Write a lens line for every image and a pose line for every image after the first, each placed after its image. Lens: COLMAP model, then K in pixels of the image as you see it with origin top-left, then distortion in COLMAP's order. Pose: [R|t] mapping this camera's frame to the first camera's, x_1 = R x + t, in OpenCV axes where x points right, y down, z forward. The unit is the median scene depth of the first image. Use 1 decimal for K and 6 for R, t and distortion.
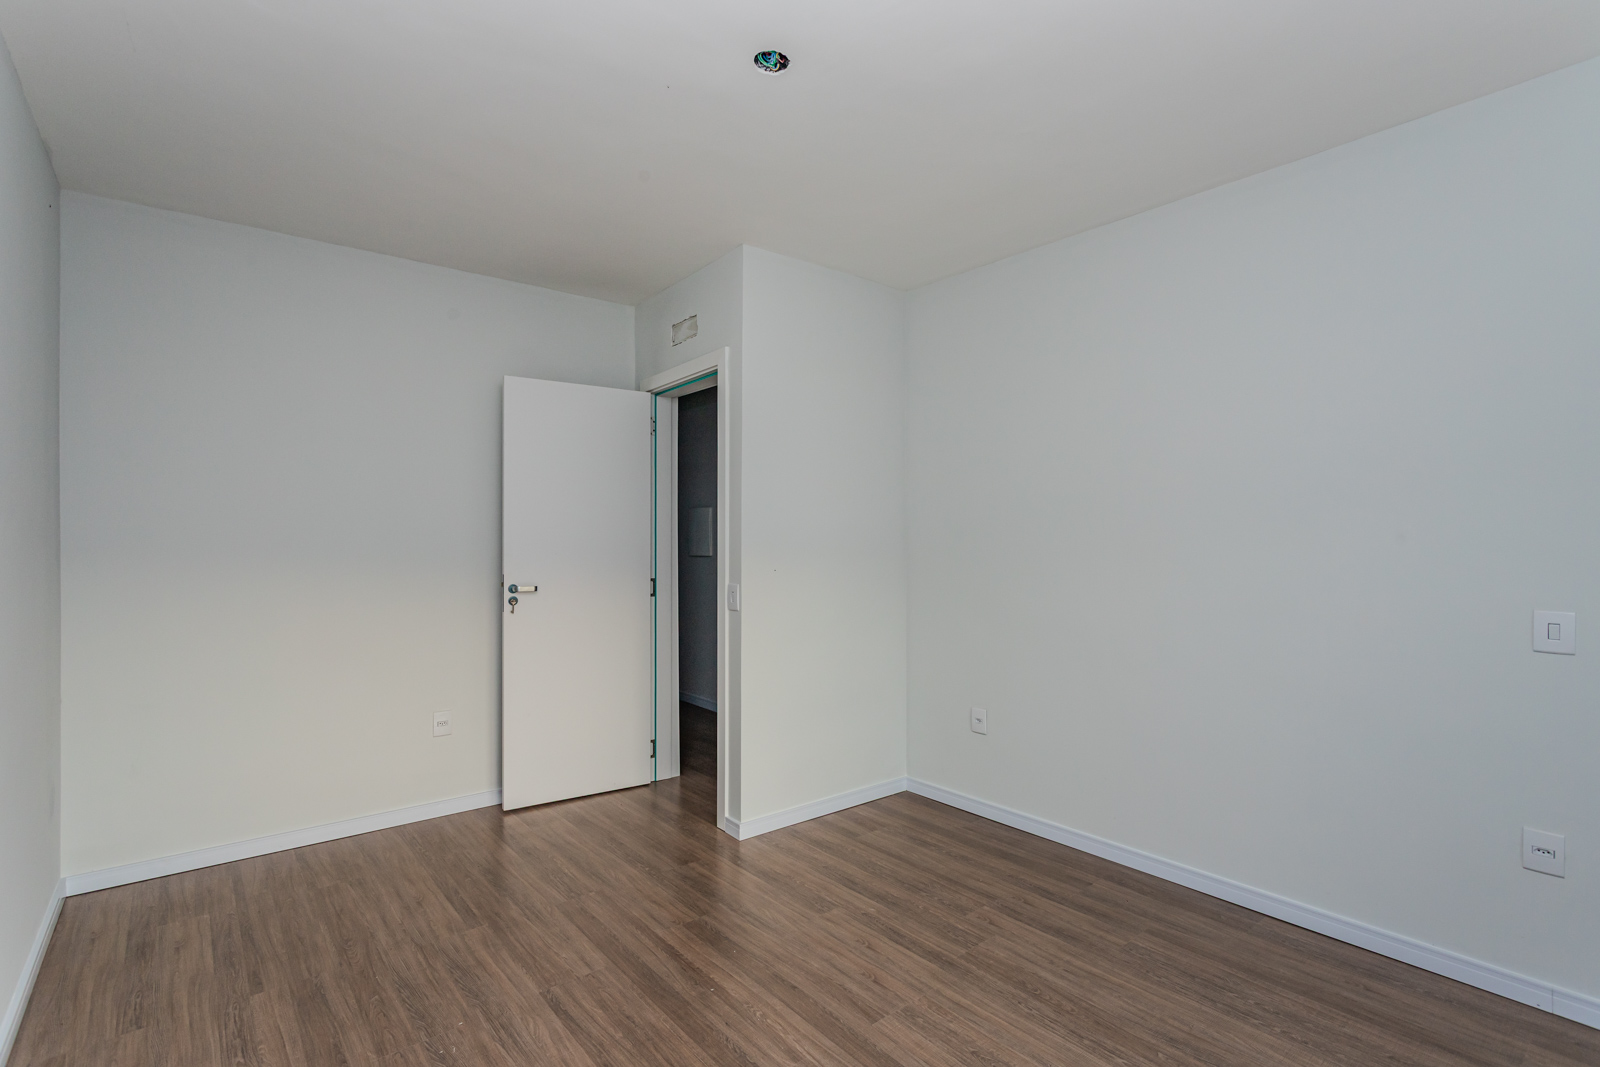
lens RADIAL K [[757.7, 0, 808.0], [0, 757.7, 537.6], [0, 0, 1]] dist [0.001882, 0.002036]
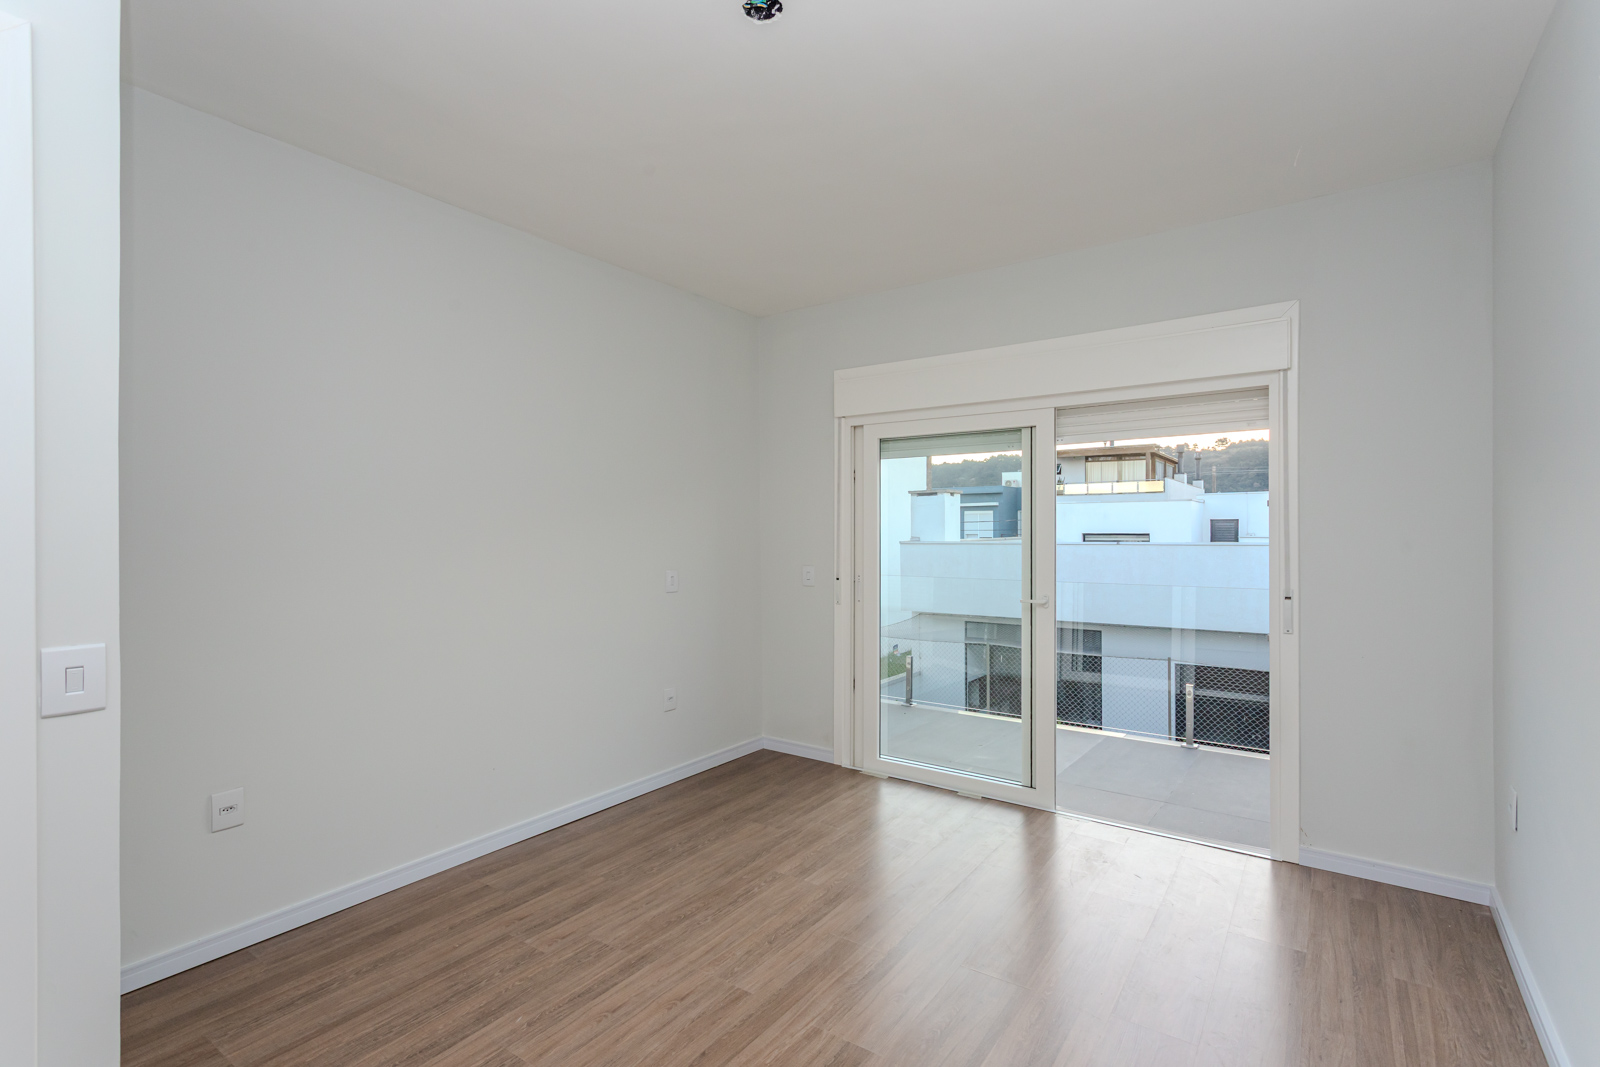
lens RADIAL K [[757.7, 0, 807.7], [0, 757.7, 526.4], [0, 0, 1]] dist [0.001882, 0.002036]
pose [[-0.268489, 0.011334, 0.963216, -0.792600], [0.003808, 0.999935, -0.010704, 0.008689], [-0.963275, 0.000794, -0.268515, 1.007860]]
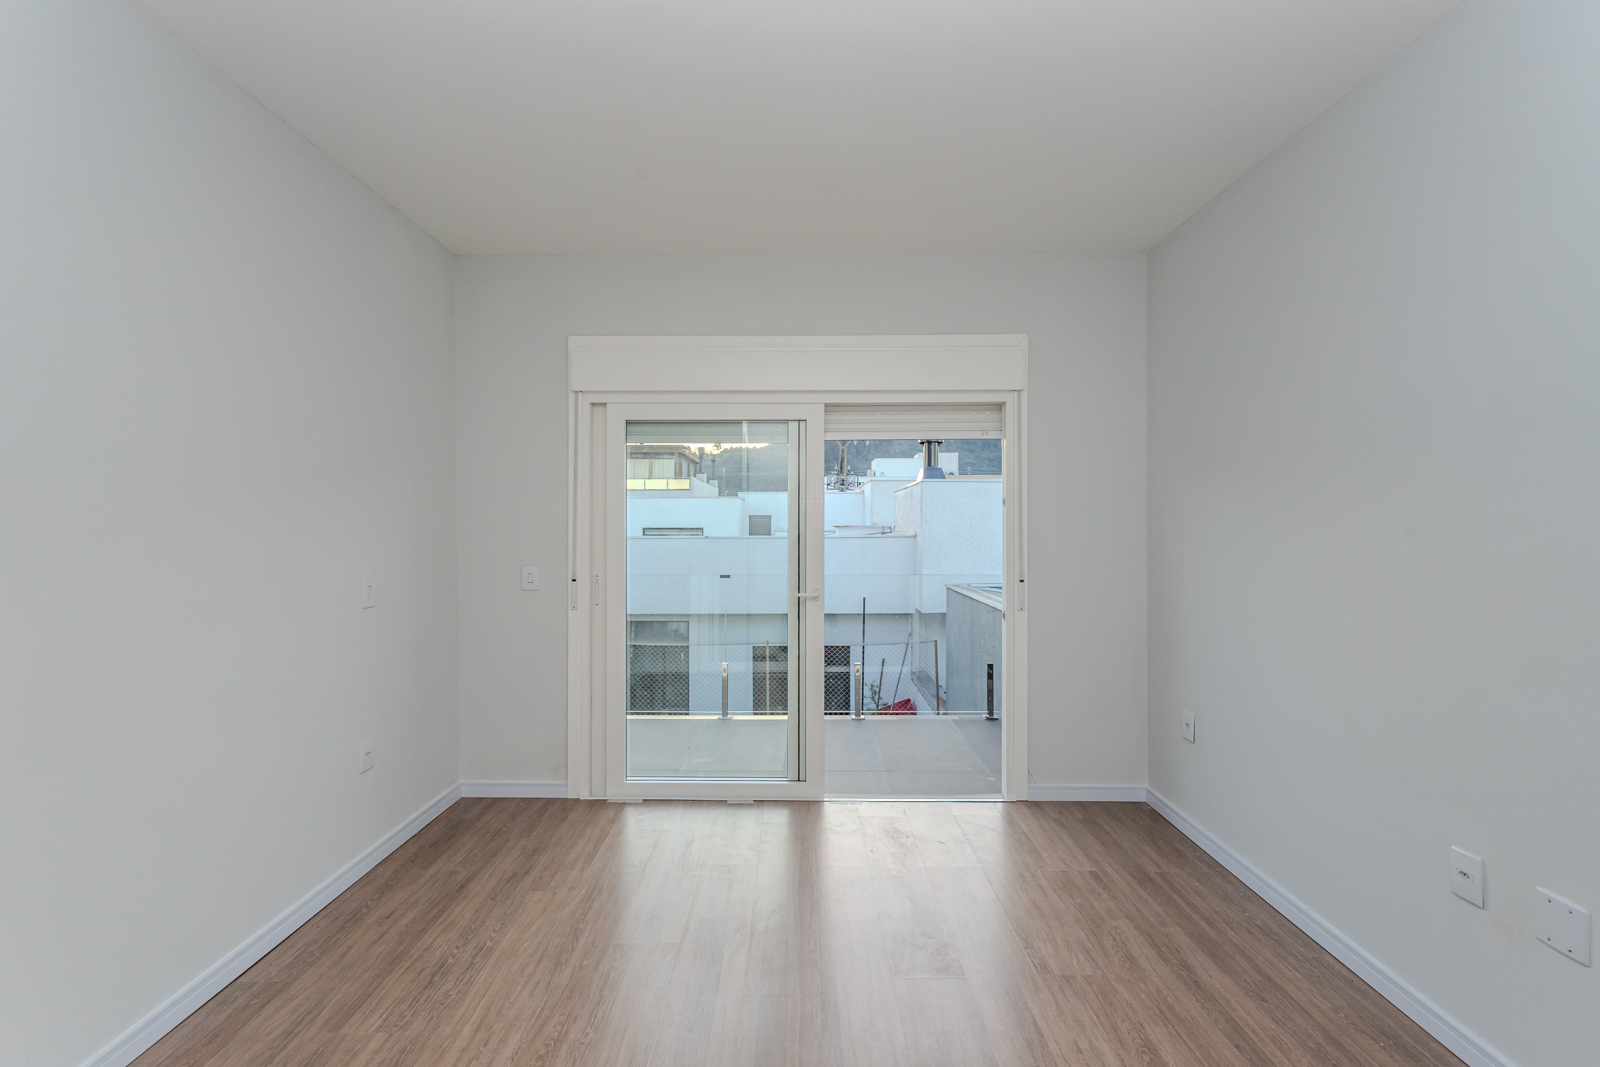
lens RADIAL K [[757.7, 0, 806.6], [0, 757.7, 522.6], [0, 0, 1]] dist [0.001882, 0.002036]
pose [[-0.774325, 0.006547, 0.632754, -0.429130], [0.003573, 0.999976, -0.005974, 0.008255], [-0.632778, -0.002365, -0.774330, 1.332053]]
